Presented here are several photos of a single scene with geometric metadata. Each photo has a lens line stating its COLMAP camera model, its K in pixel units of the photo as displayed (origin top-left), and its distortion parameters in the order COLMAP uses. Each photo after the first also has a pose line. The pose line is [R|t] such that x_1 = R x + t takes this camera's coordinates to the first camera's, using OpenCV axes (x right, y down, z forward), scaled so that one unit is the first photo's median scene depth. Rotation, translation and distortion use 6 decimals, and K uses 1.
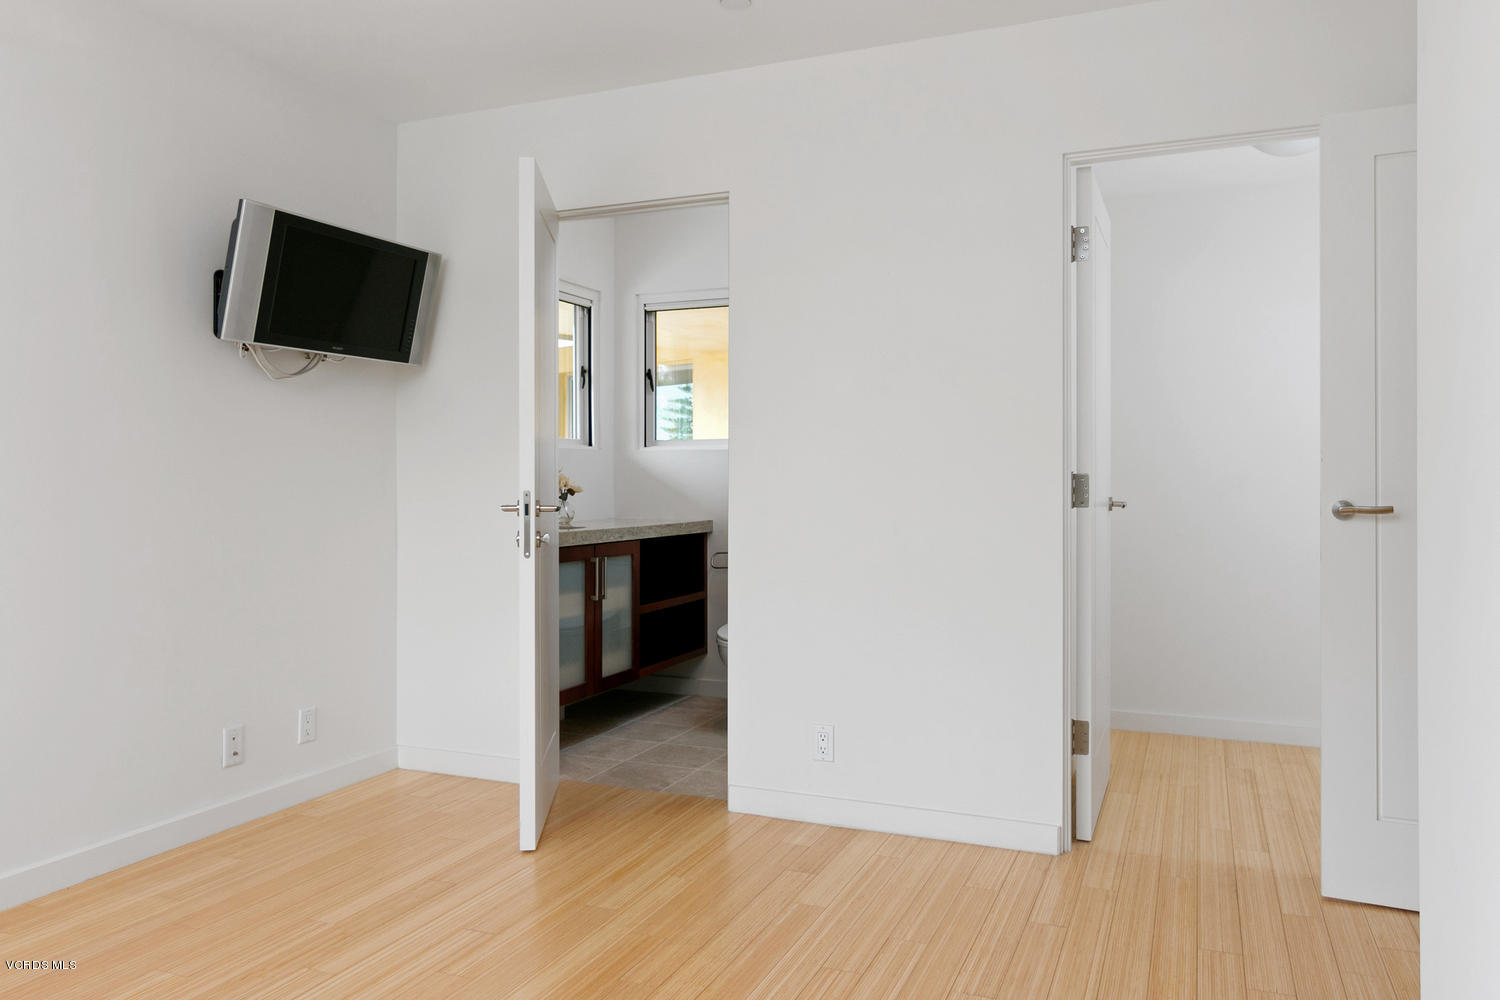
lens RADIAL K [[1062.9, 0, 750.4], [0, 1062.9, 466.7], [0, 0, 1]] dist [0.001114, 0.000034]
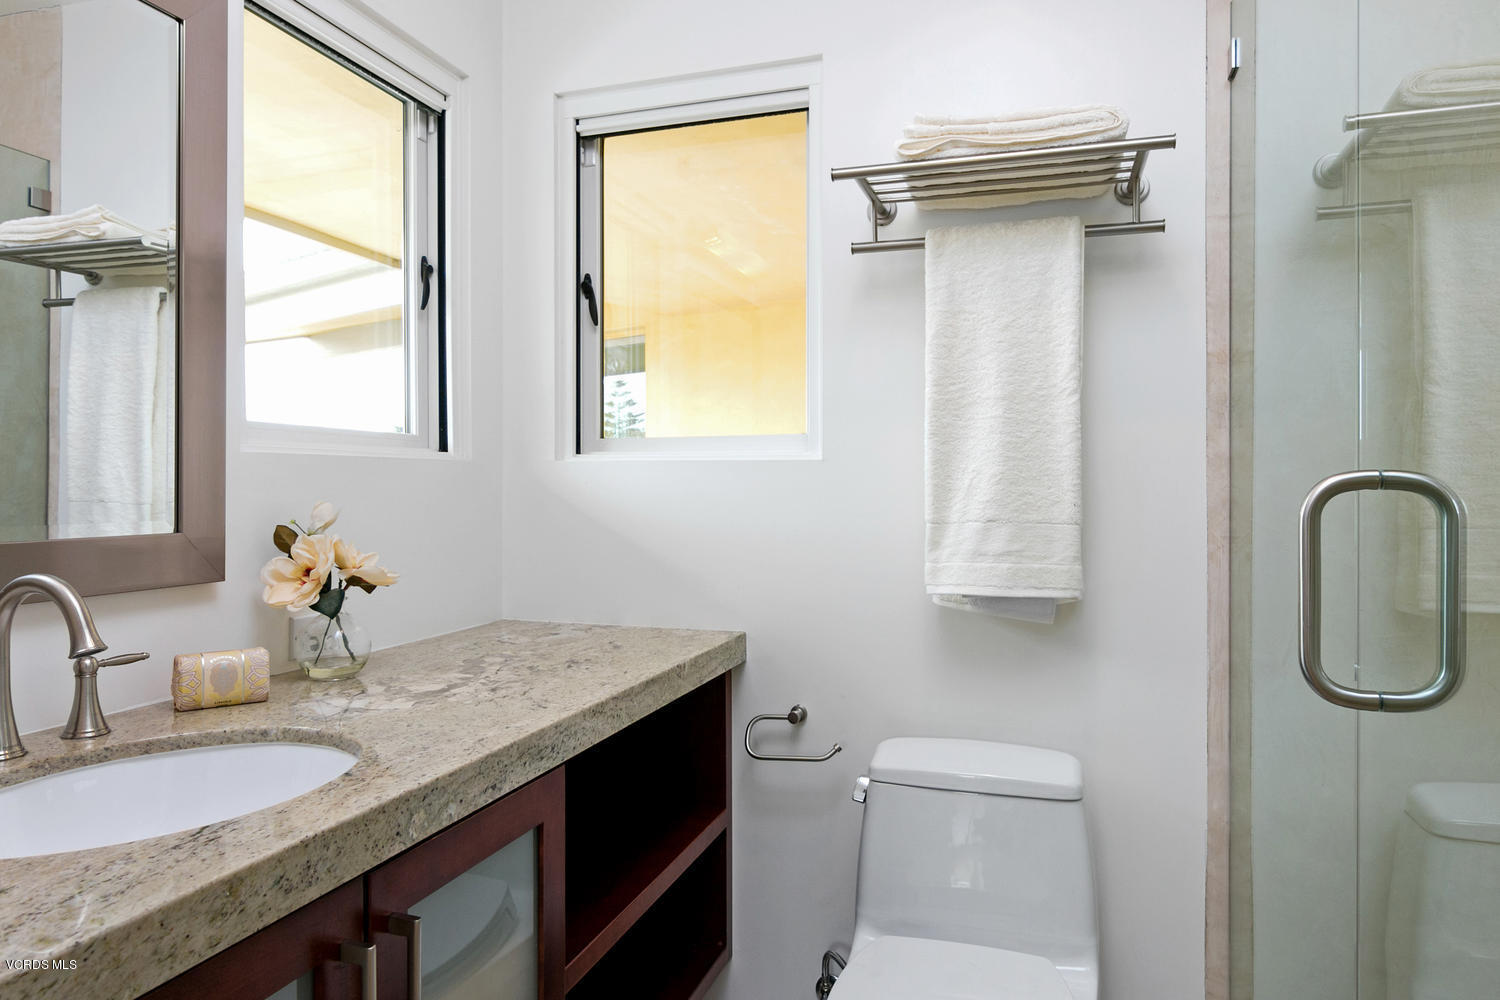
lens RADIAL K [[939.7, 0, 750.0], [0, 939.7, 471.2], [0, 0, 1]] dist [0.000196, 0.000694]
pose [[0.995974, 0.001909, 0.089625, -0.064625], [-0.001867, 0.999998, -0.000545, -0.011540], [-0.089626, 0.000375, 0.995975, 0.626268]]
